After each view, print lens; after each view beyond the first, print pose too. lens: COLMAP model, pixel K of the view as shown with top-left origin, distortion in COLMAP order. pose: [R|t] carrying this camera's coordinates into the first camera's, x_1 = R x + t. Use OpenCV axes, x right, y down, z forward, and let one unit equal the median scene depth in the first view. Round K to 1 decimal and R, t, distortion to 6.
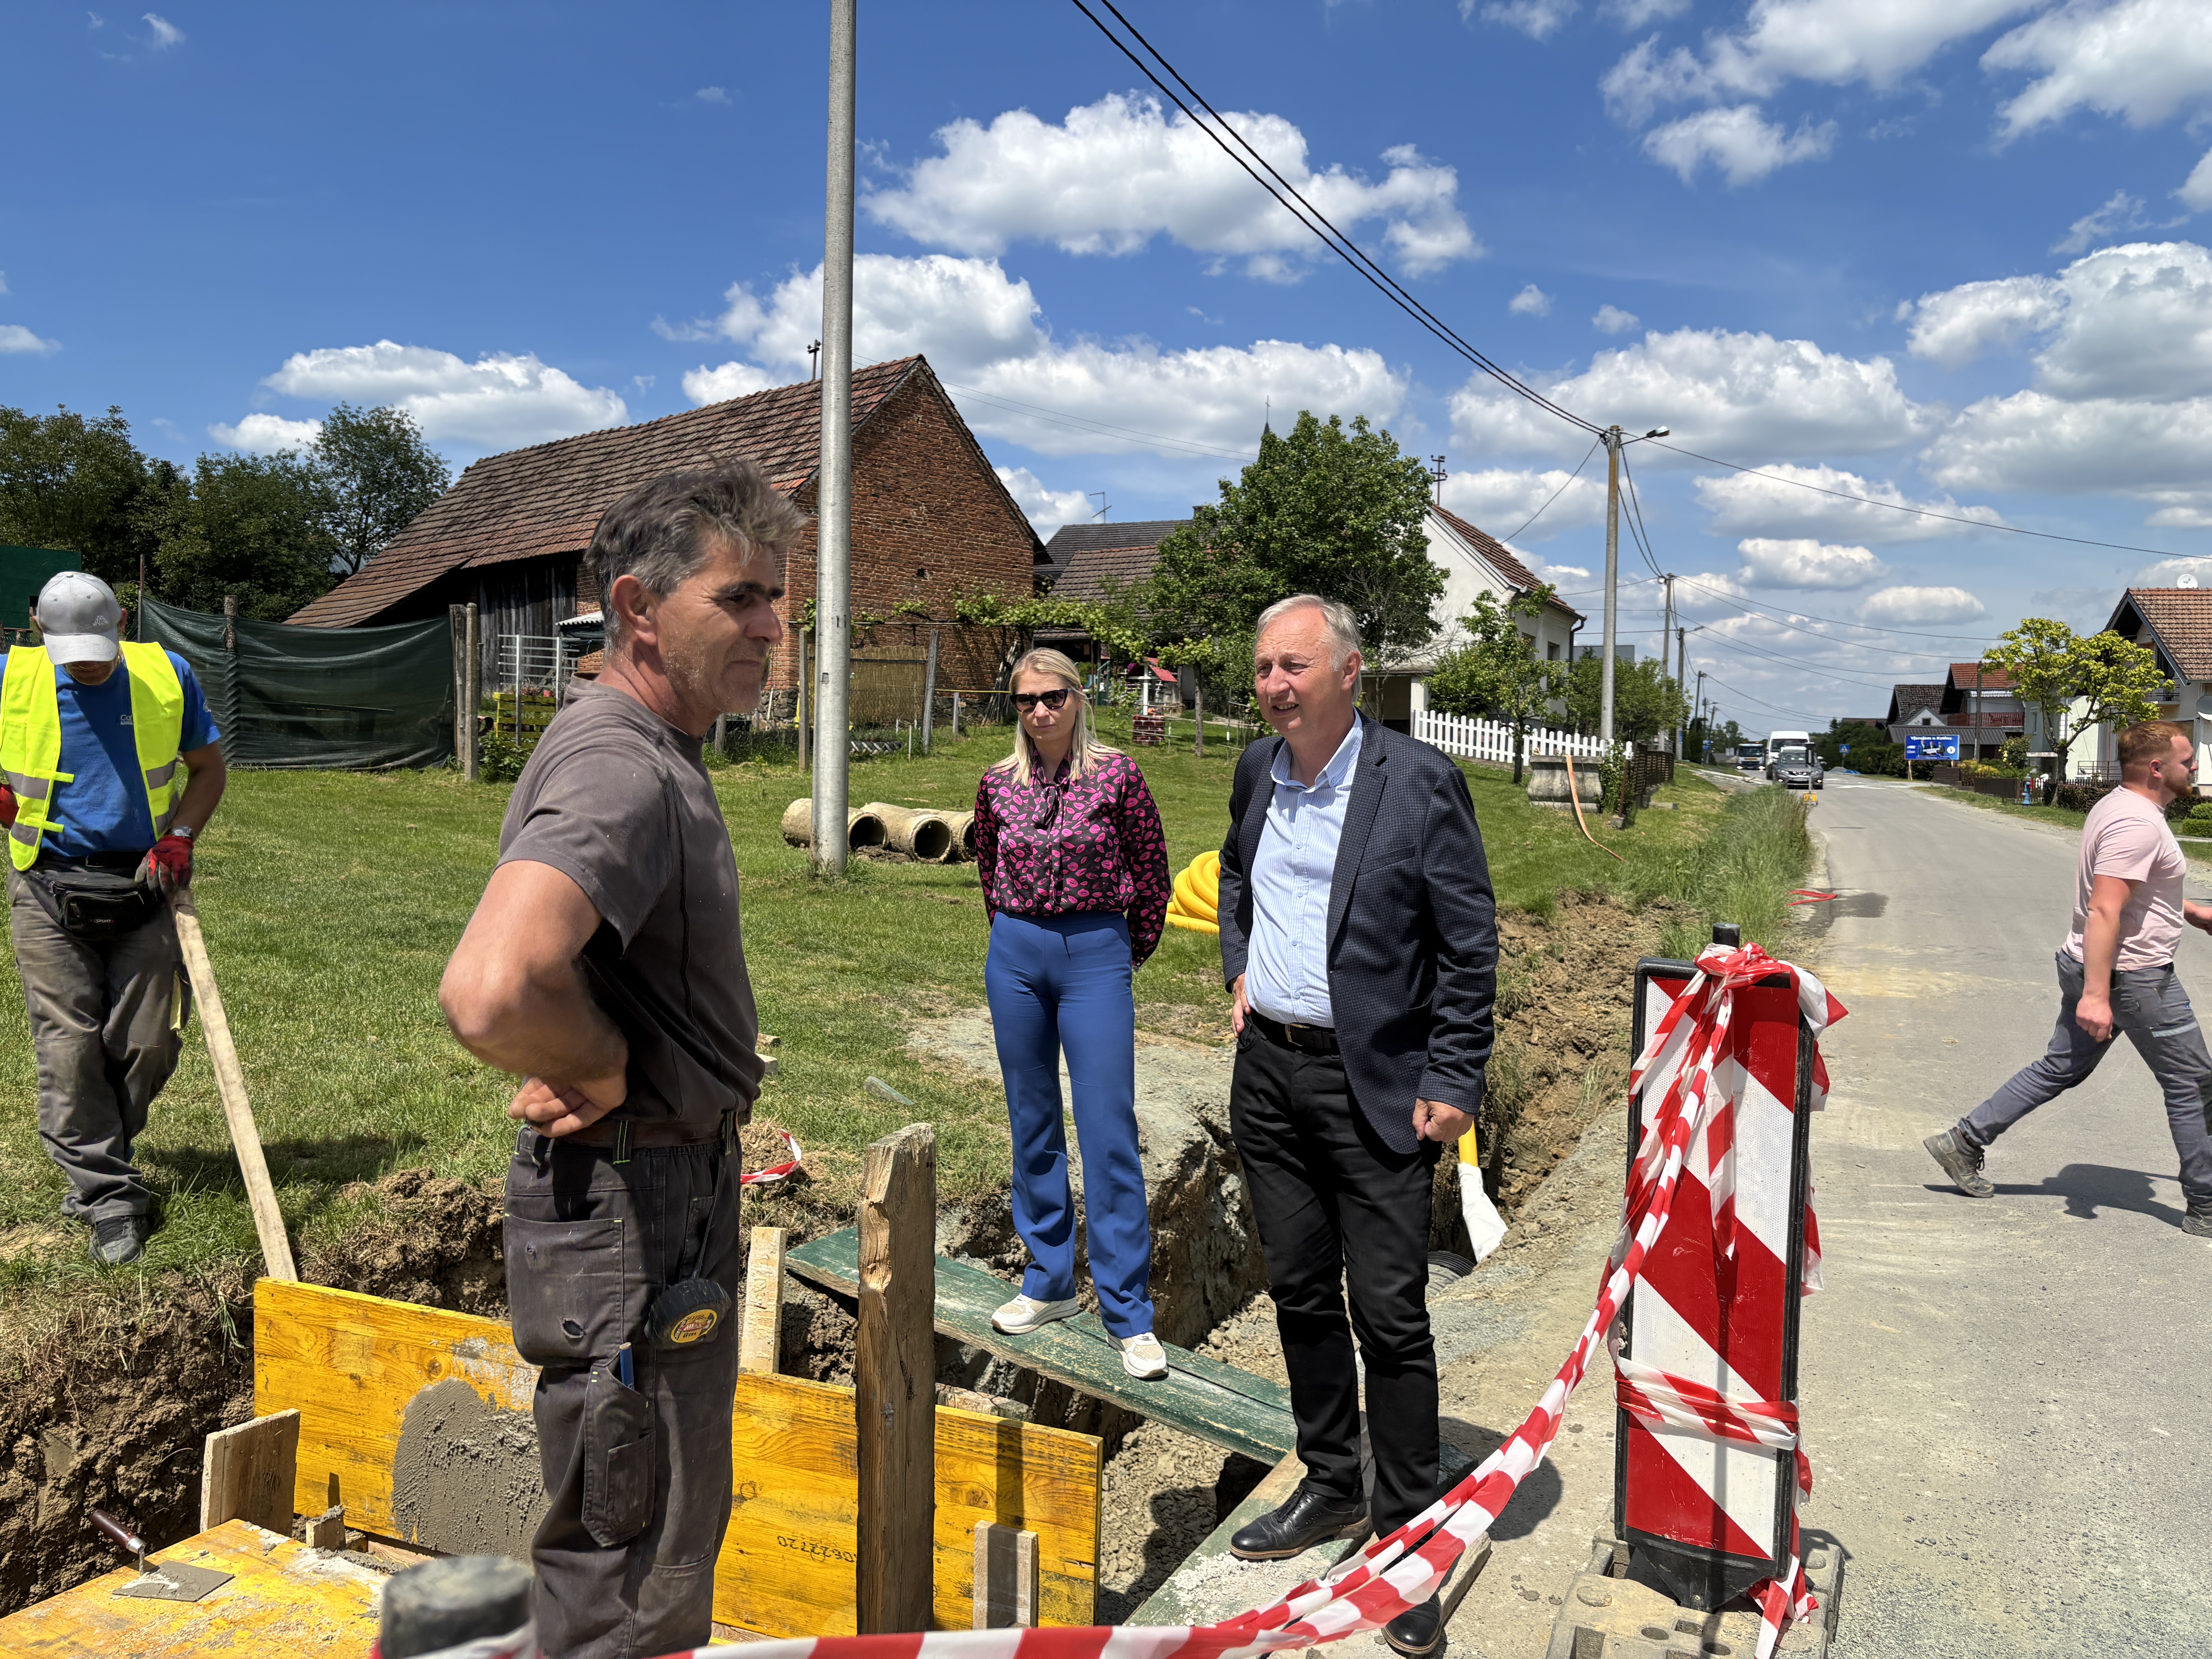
lens RADIAL K [[1732.5, 0, 1098.4], [0, 1732.5, 895.7], [0, 0, 1]] dist [0.074546, -0.075788]
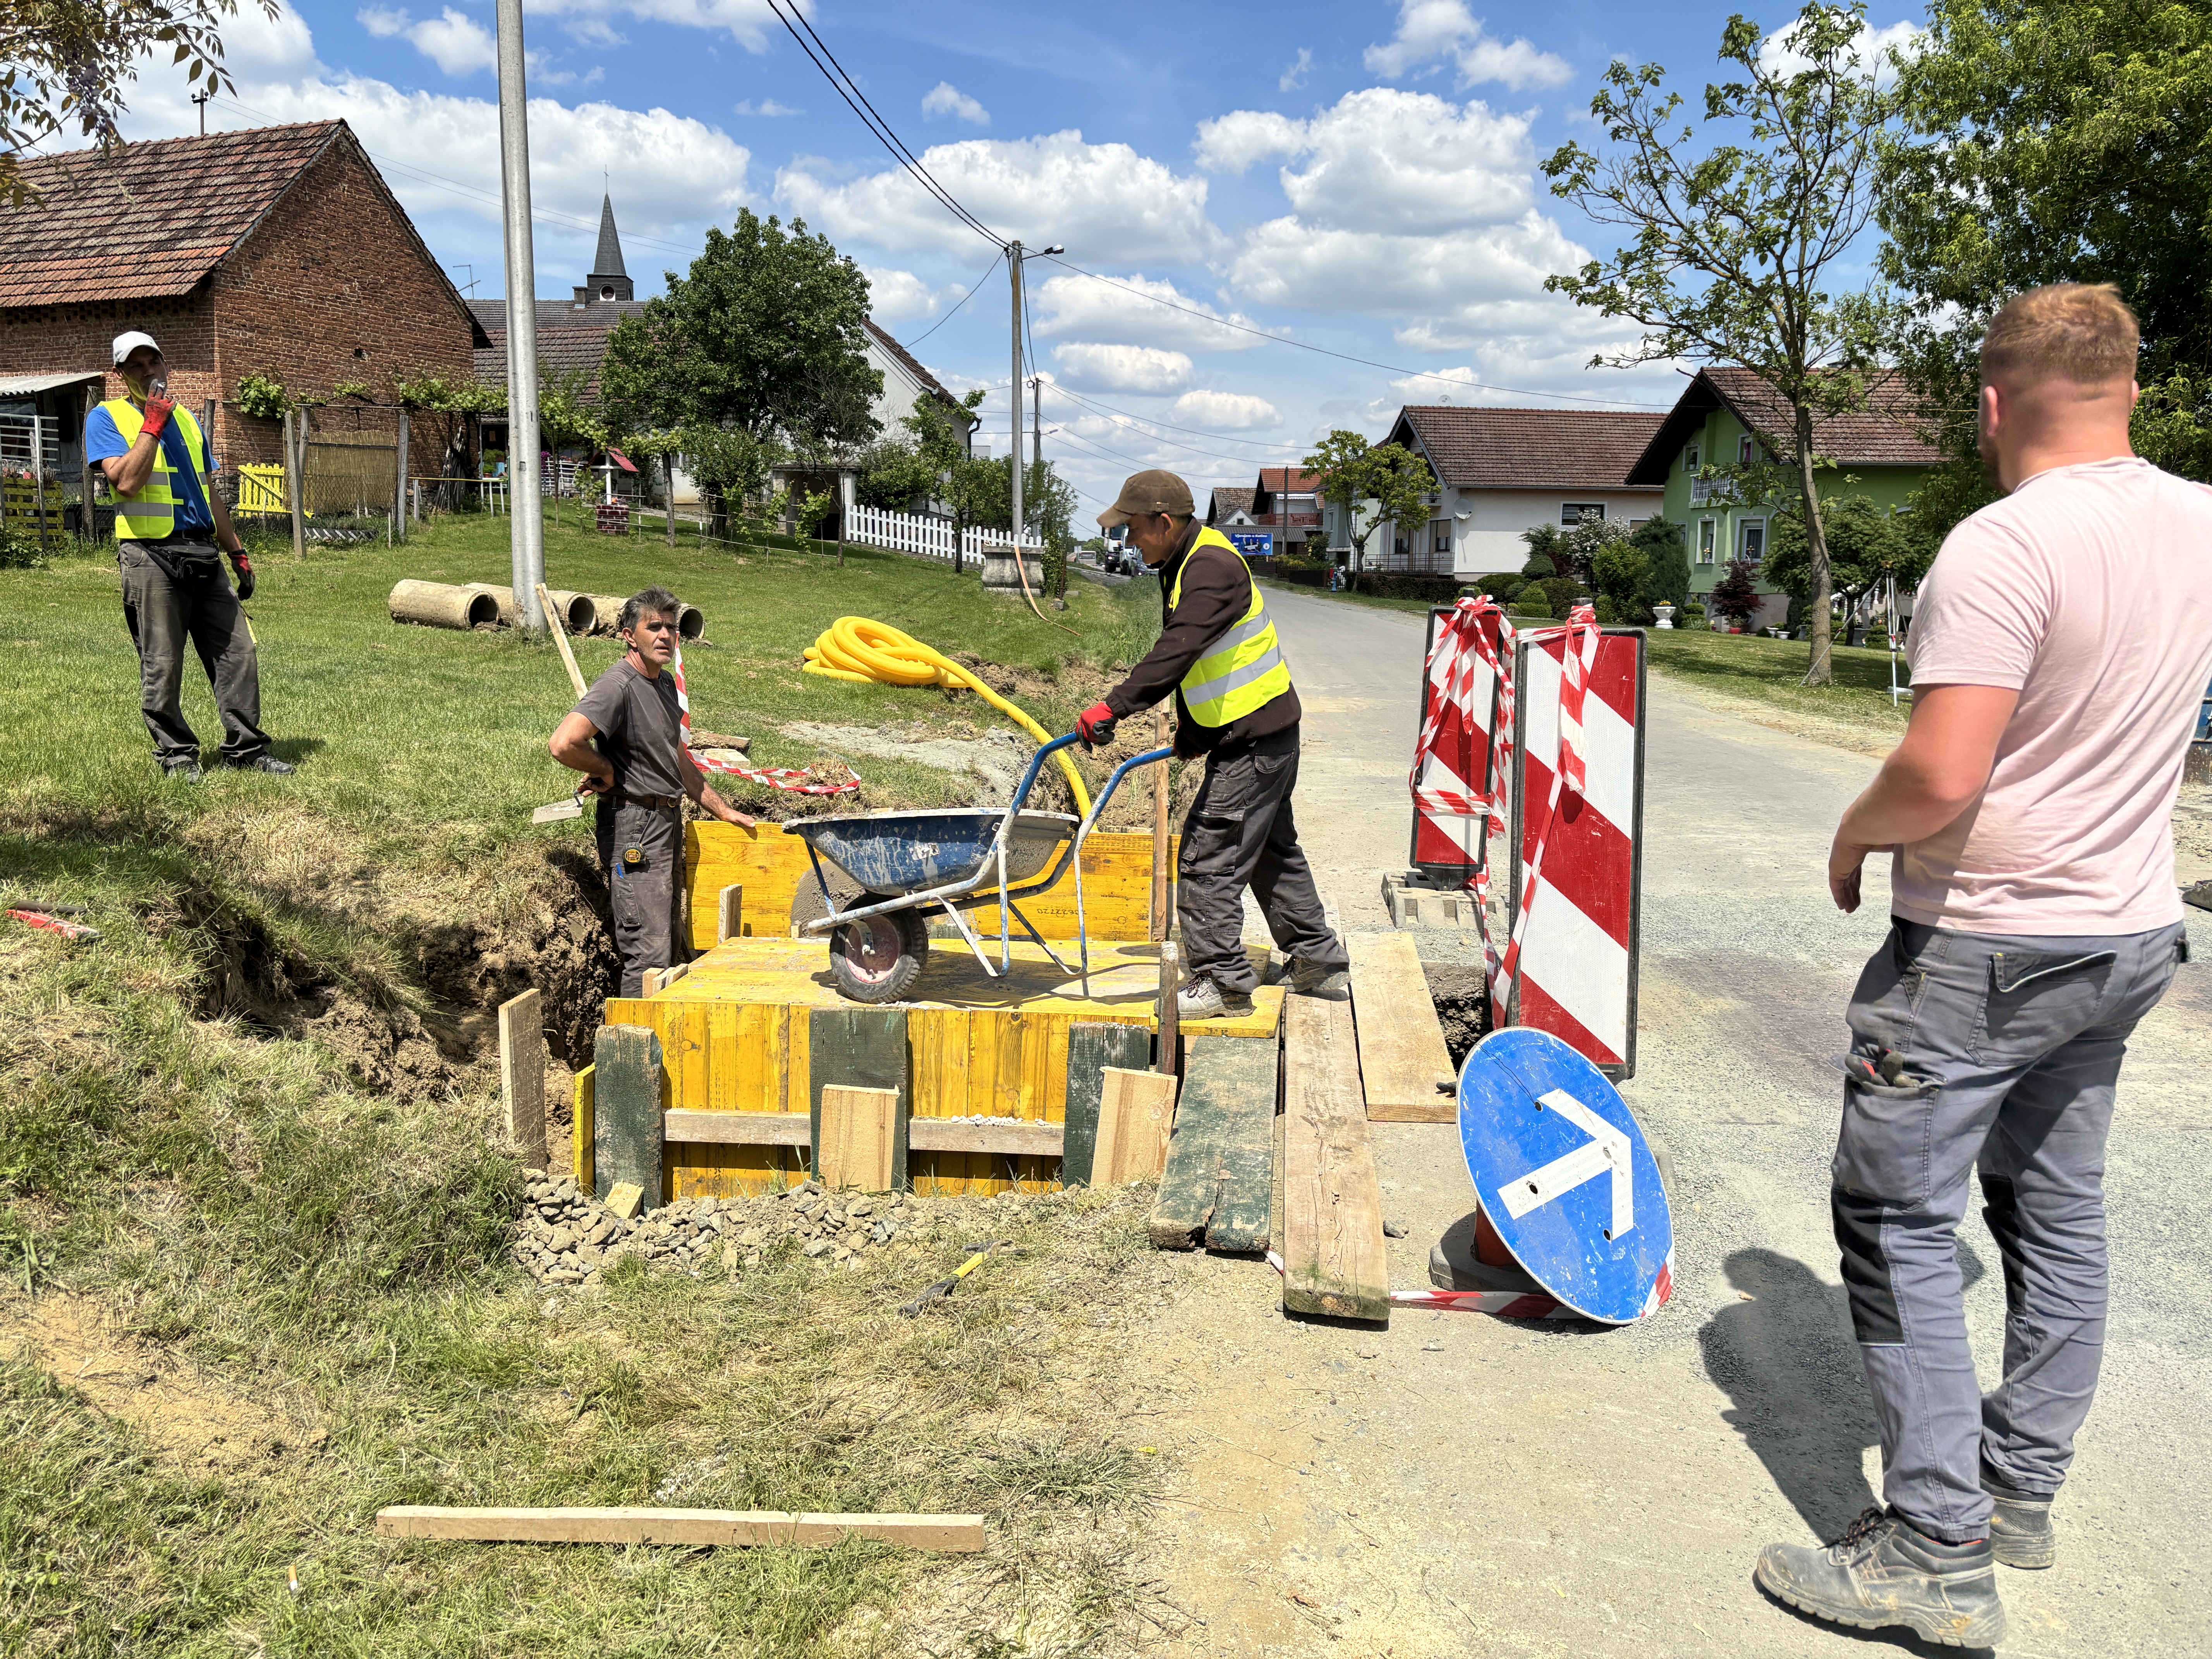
lens RADIAL K [[1732.5, 0, 1098.4], [0, 1732.5, 895.7], [0, 0, 1]] dist [0.074546, -0.075788]
pose [[0.933702, -0.072387, 0.350656, -0.080579], [0.032179, 0.992352, 0.119170, 0.011029], [-0.356601, -0.099985, 0.928891, -0.087357]]
